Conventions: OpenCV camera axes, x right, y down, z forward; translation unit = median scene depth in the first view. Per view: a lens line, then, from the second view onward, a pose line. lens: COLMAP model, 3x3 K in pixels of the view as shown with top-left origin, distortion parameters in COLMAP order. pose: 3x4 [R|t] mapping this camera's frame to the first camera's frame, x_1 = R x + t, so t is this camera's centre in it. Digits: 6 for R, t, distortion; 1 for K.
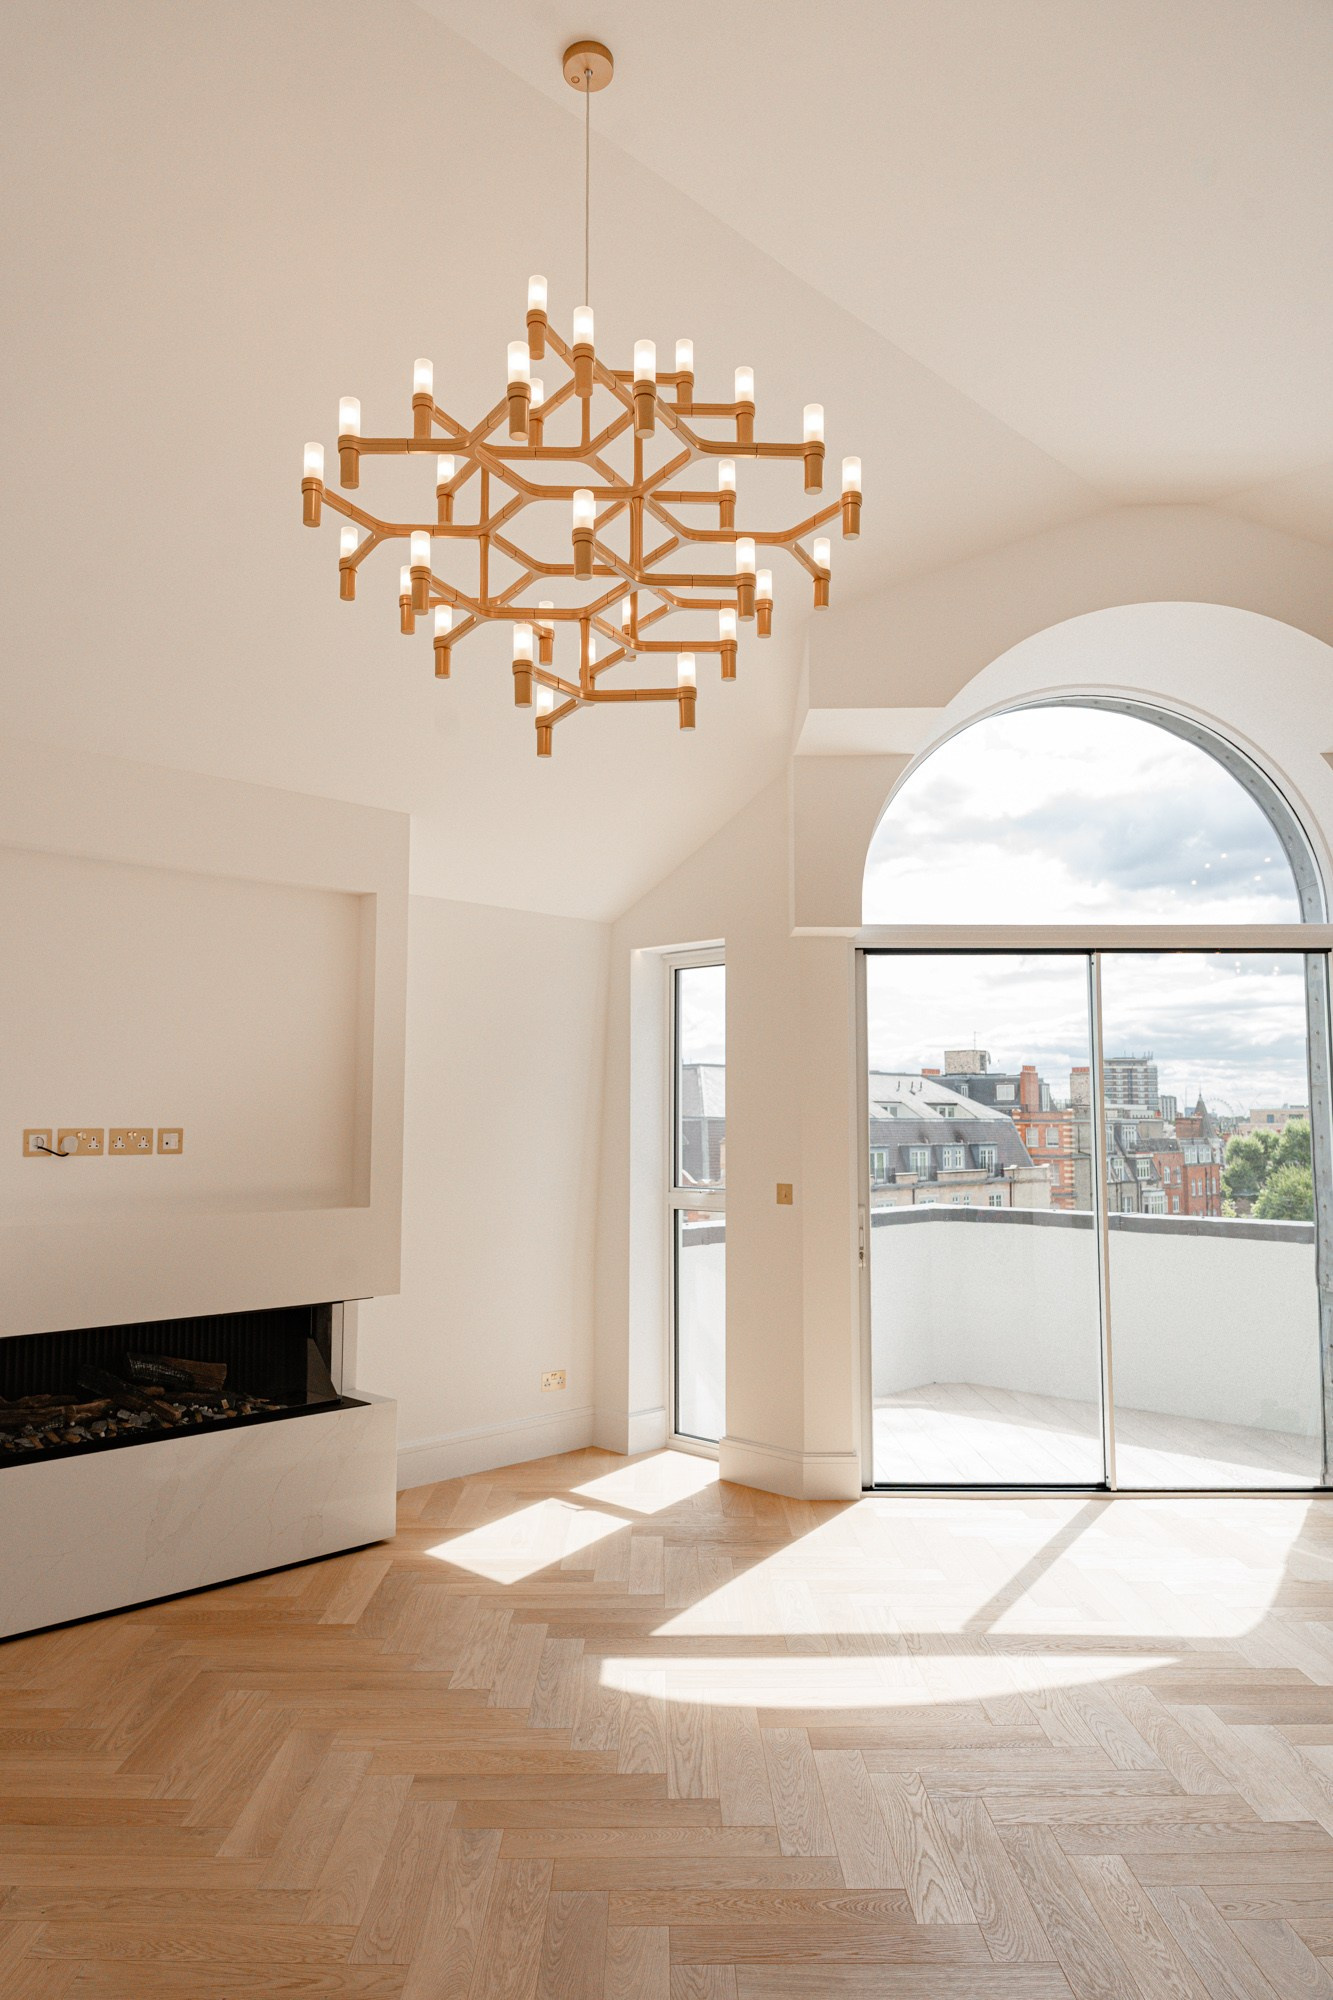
lens RADIAL K [[1293.8, 0, 666.5], [0, 1293.8, 1000.0], [0, 0, 1]] dist [-0.002886, -0.000500]
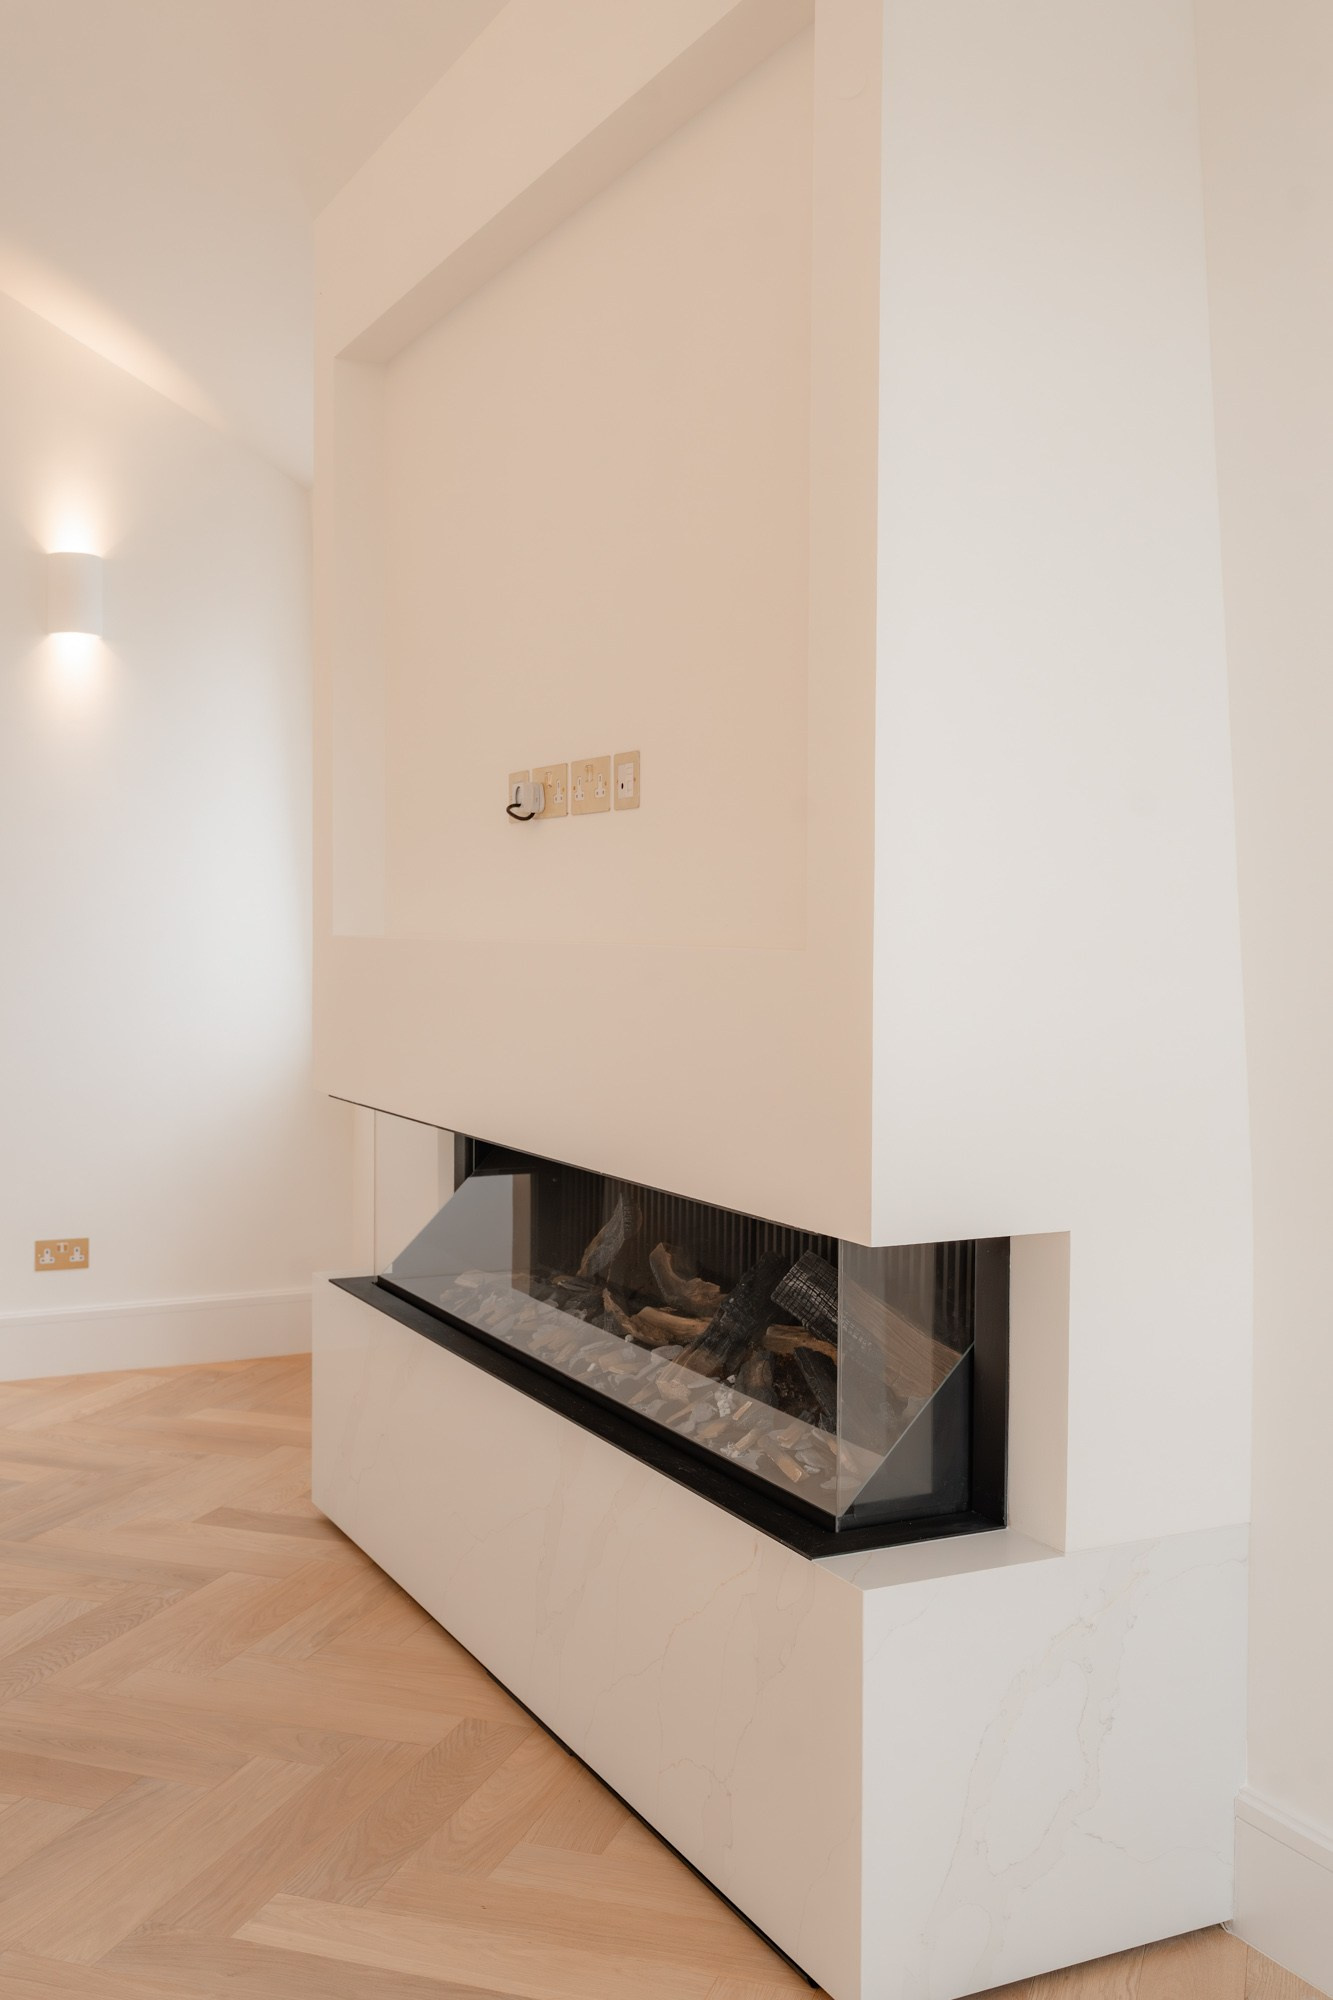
lens RADIAL K [[1958.5, 0, 663.4], [0, 1958.5, 972.1], [0, 0, 1]] dist [0.014686, 0.009771]
pose [[-0.319914, 0.022274, -0.947185, 0.272493], [0.084262, 0.996431, -0.005028, 0.186892], [0.943692, -0.081420, -0.320649, 1.270983]]
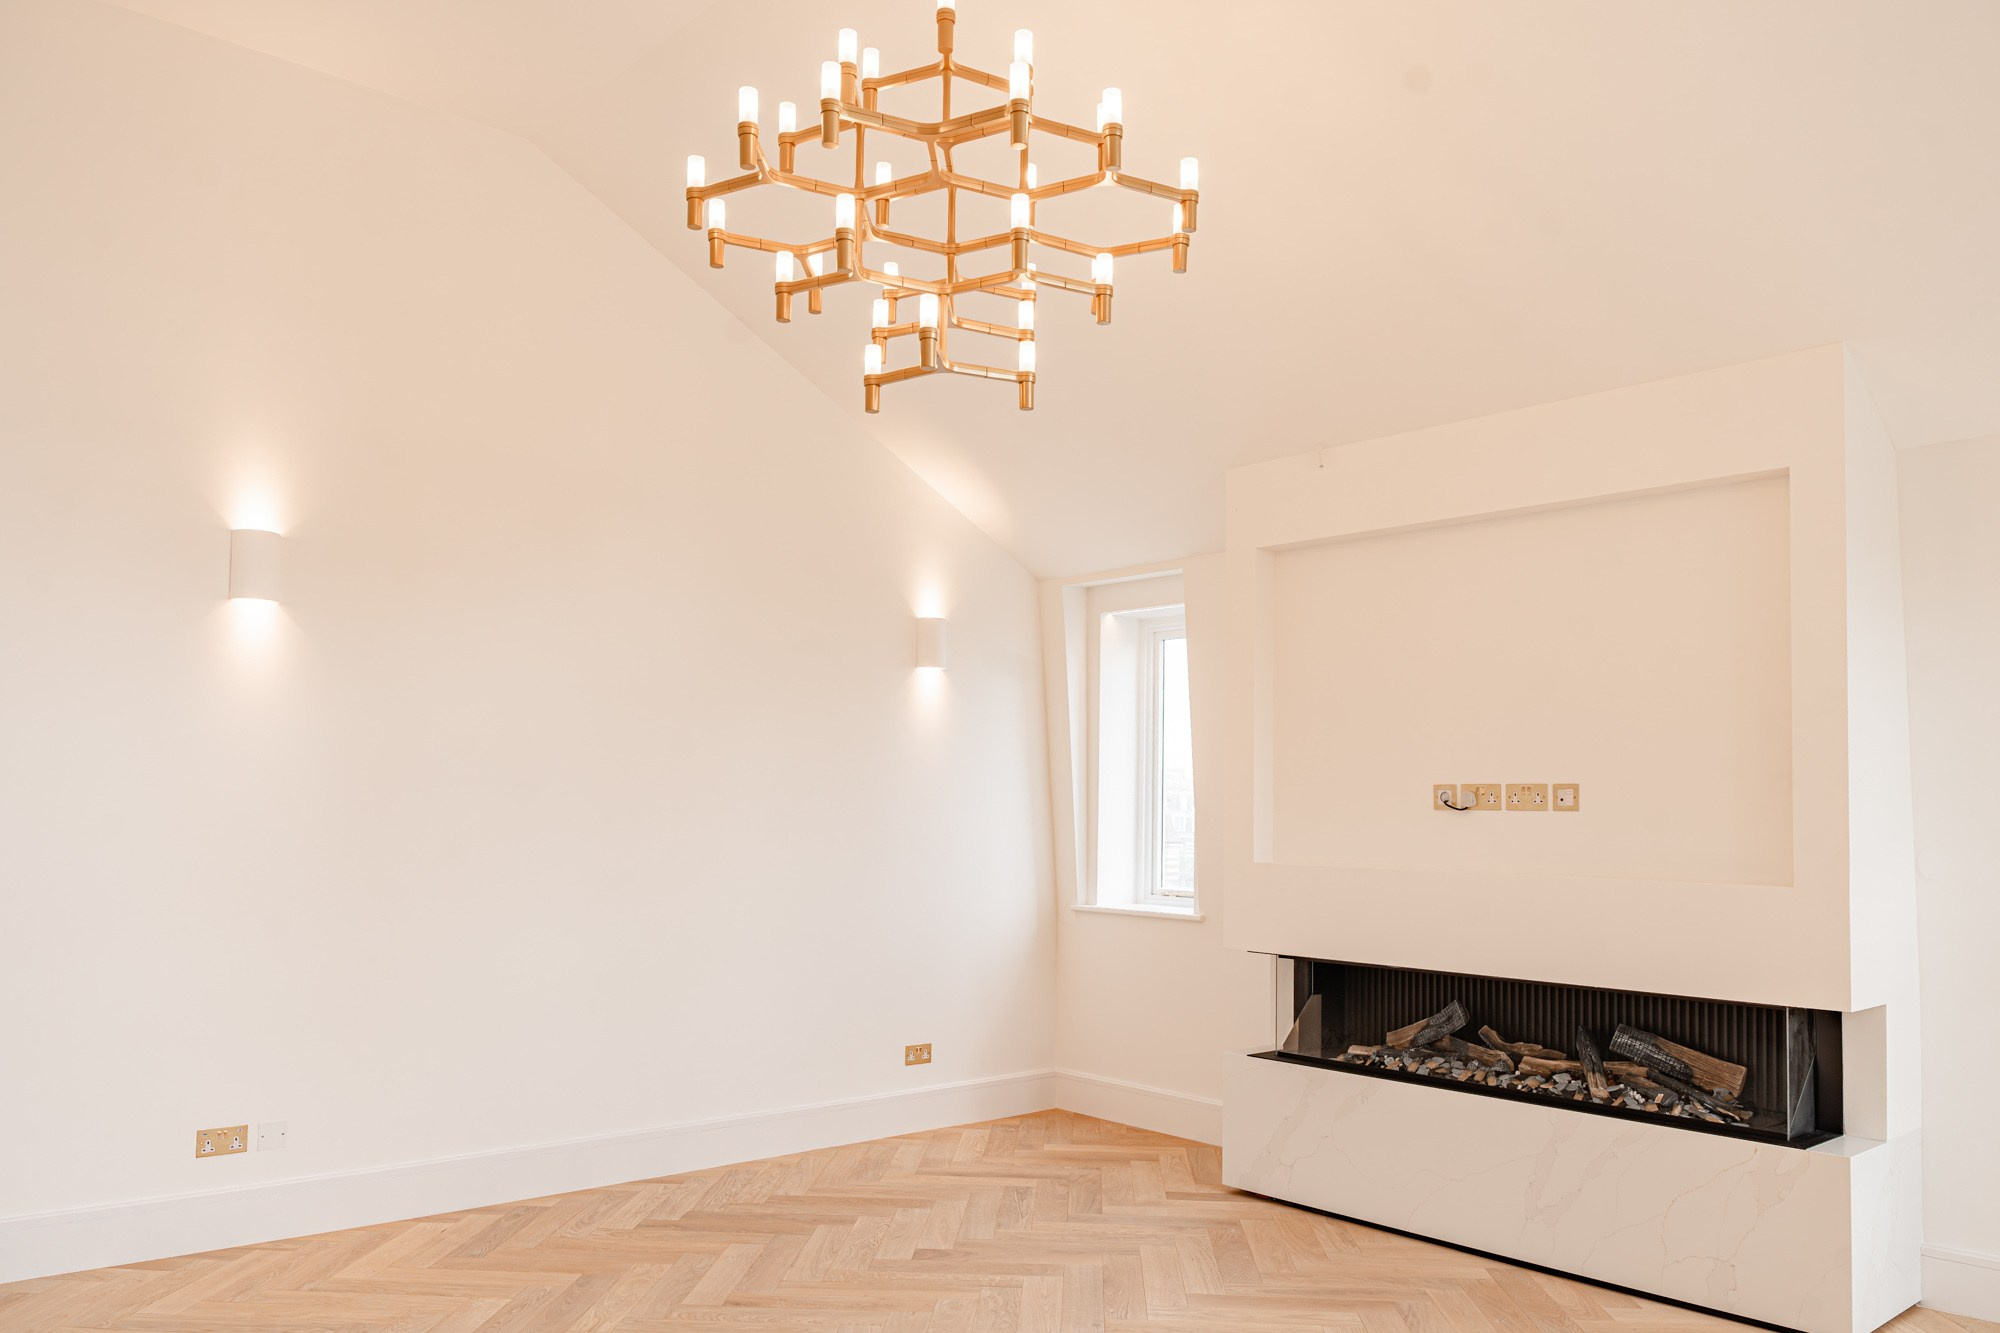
lens RADIAL K [[1511.1, 0, 1006.4], [0, 1511.1, 754.5], [0, 0, 1]] dist [0.006134, -0.003877]
pose [[-0.045254, -0.029669, -0.998535, 0.755224], [0.086437, 0.995694, -0.033502, 0.082793], [0.995229, -0.087826, -0.042494, 0.669655]]
